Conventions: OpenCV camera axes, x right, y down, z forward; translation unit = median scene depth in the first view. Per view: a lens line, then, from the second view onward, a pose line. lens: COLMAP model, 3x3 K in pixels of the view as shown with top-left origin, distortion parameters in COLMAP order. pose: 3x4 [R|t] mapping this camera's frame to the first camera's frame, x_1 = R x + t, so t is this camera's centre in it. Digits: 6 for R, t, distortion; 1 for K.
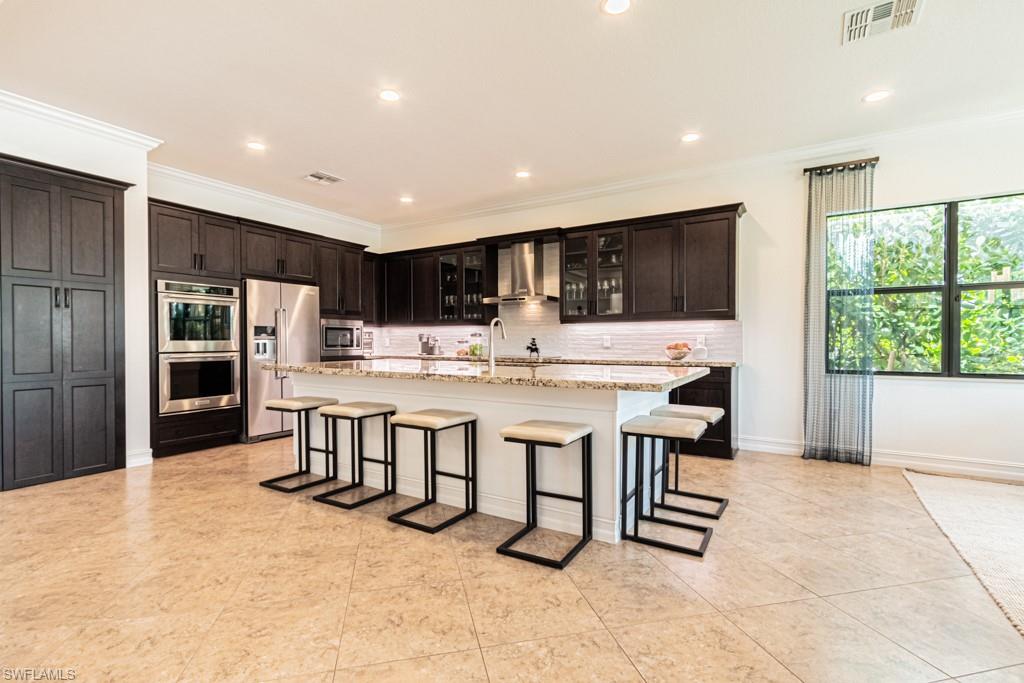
lens RADIAL K [[463.5, 0, 494.8], [0, 463.5, 342.8], [0, 0, 1]] dist [0.009374, -0.004006]
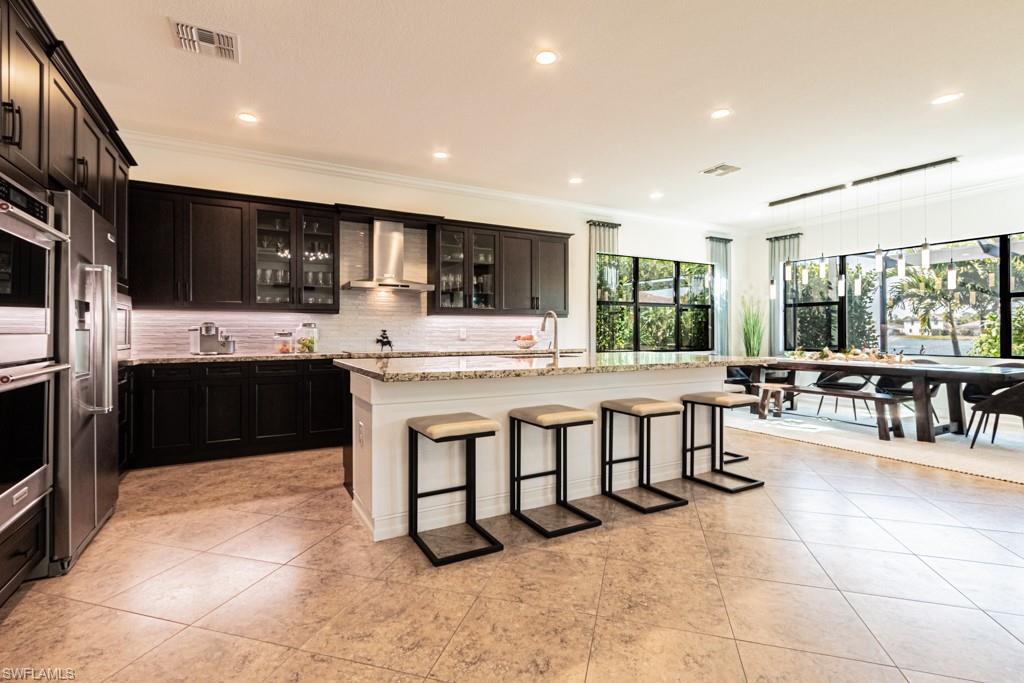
lens RADIAL K [[463.5, 0, 513.6], [0, 463.5, 334.9], [0, 0, 1]] dist [0.009374, -0.004006]
pose [[0.499345, -0.004317, 0.866392, -0.847035], [0.002928, 0.999990, 0.003295, -0.003952], [-0.866398, 0.000892, 0.499353, 0.511716]]
